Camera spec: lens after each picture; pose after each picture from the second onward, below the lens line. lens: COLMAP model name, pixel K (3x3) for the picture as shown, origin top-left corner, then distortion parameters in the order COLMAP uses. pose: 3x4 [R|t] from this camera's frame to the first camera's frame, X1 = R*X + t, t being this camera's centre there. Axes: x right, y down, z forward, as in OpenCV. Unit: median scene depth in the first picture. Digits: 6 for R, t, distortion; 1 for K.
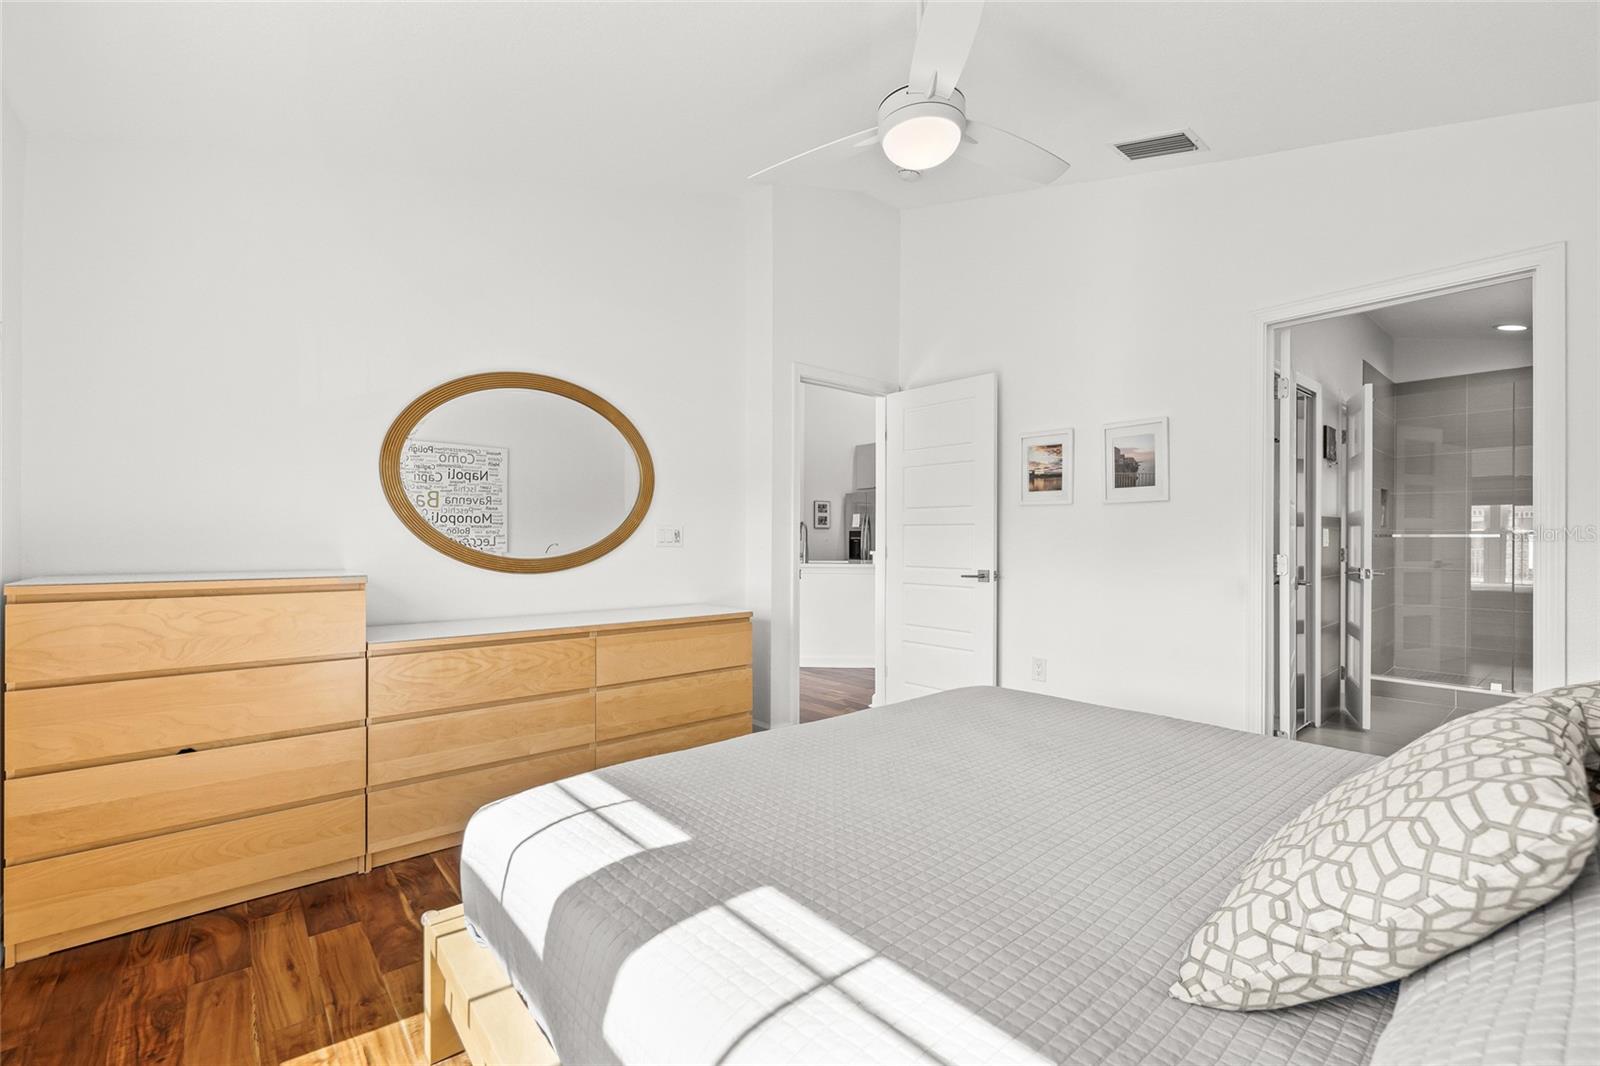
lens RADIAL K [[673.7, 0, 795.2], [0, 673.7, 528.6], [0, 0, 1]] dist [-0.001146, 0.000013]
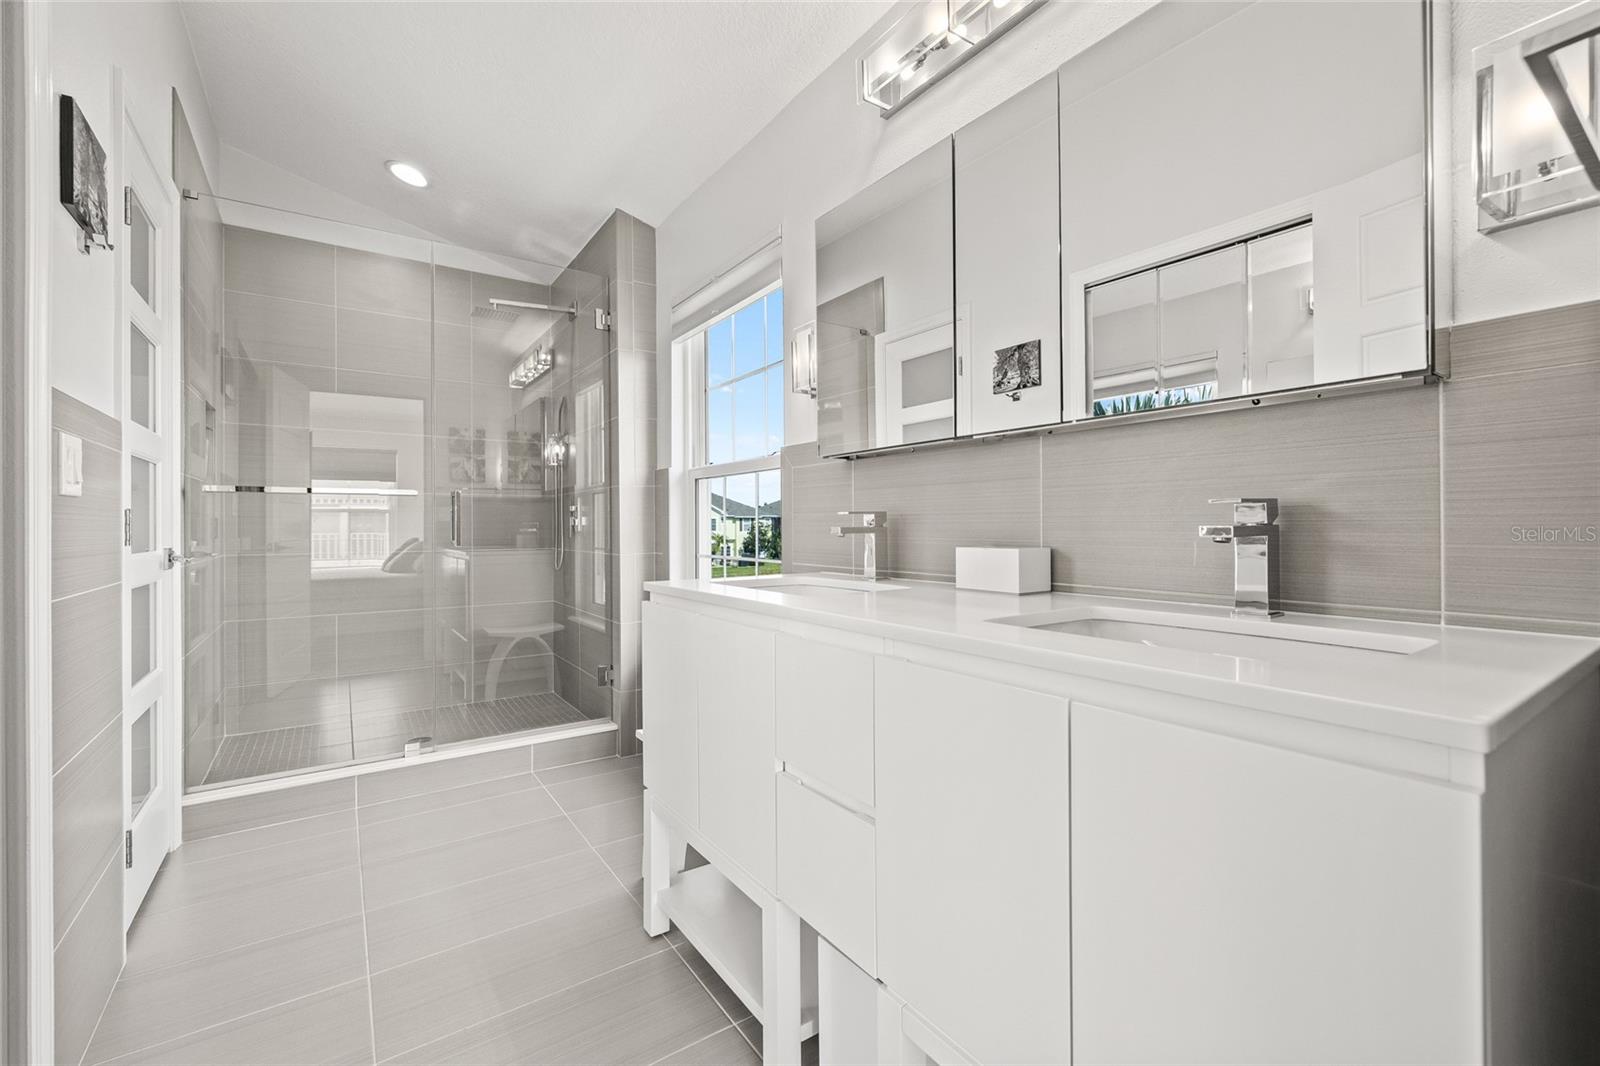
lens RADIAL K [[675.4, 0, 793.4], [0, 675.4, 539.2], [0, 0, 1]] dist [-0.000451, -0.000708]
pose [[0.097852, -0.004576, 0.995190, 0.491125], [-0.027766, 0.999588, 0.007326, 0.040031], [-0.994814, -0.028349, 0.097685, 0.607982]]
